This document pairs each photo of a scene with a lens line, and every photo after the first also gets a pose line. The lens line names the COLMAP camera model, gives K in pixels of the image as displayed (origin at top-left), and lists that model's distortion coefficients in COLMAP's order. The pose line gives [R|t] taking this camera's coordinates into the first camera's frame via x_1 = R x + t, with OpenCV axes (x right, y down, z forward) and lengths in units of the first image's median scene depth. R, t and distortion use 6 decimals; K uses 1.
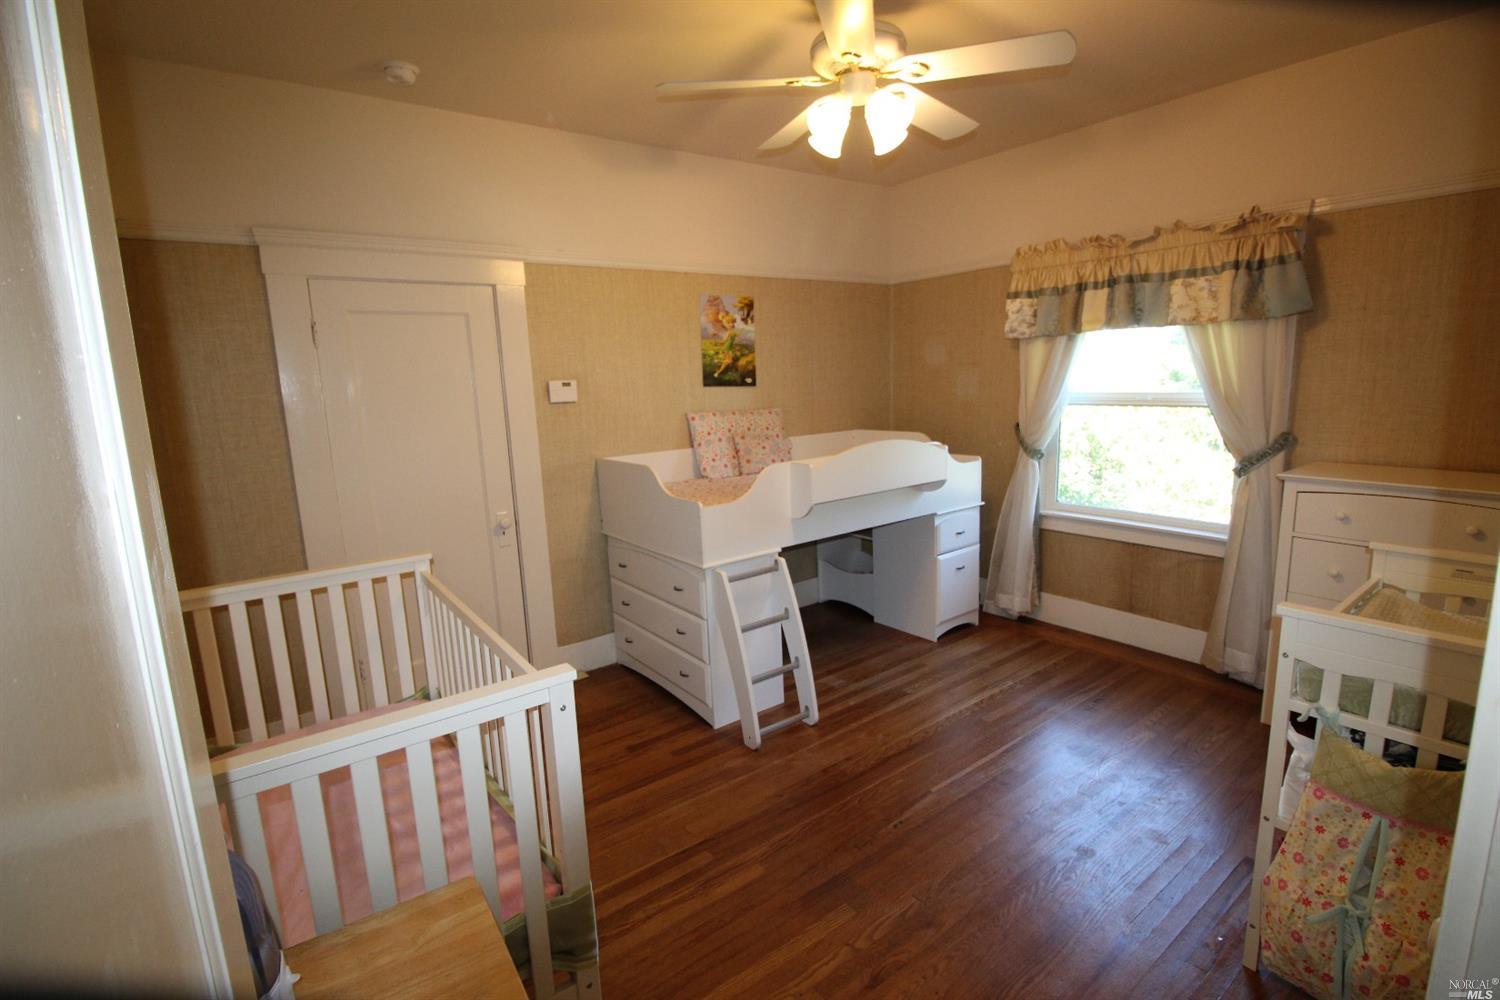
lens RADIAL K [[697.7, 0, 754.8], [0, 697.7, 498.6], [0, 0, 1]] dist [-0.010886, -0.008408]
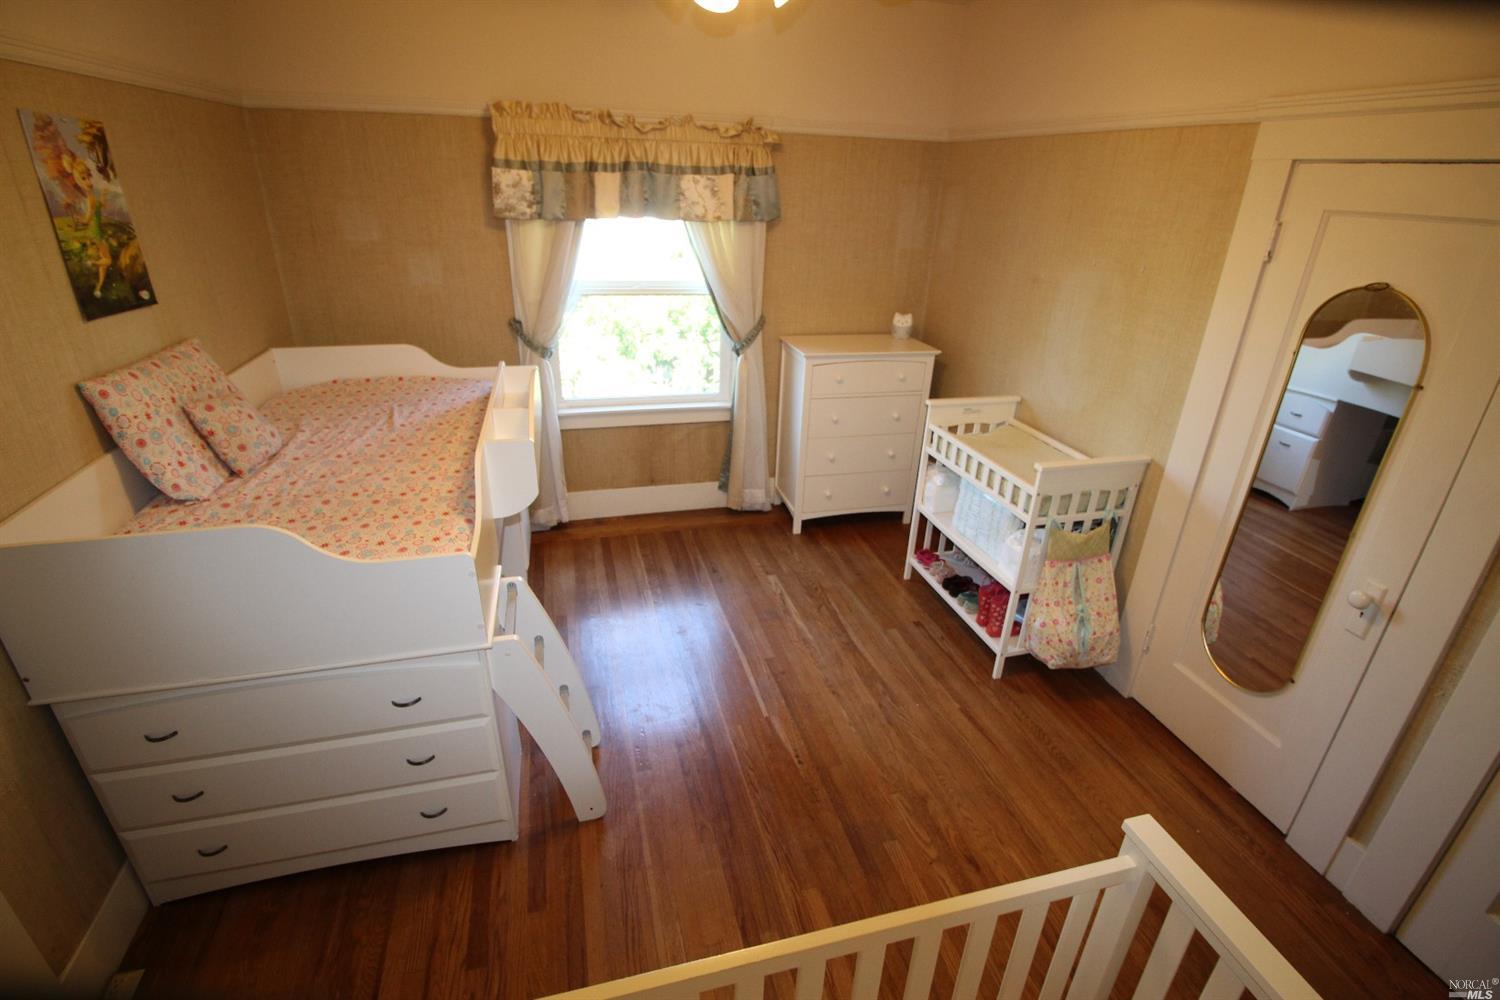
lens RADIAL K [[697.7, 0, 755.6], [0, 697.7, 498.8], [0, 0, 1]] dist [-0.010886, -0.008408]
pose [[0.360934, -0.338072, 0.869157, -0.378115], [0.113678, 0.940980, 0.318801, -0.153313], [-0.925637, -0.016262, 0.378063, 0.426896]]
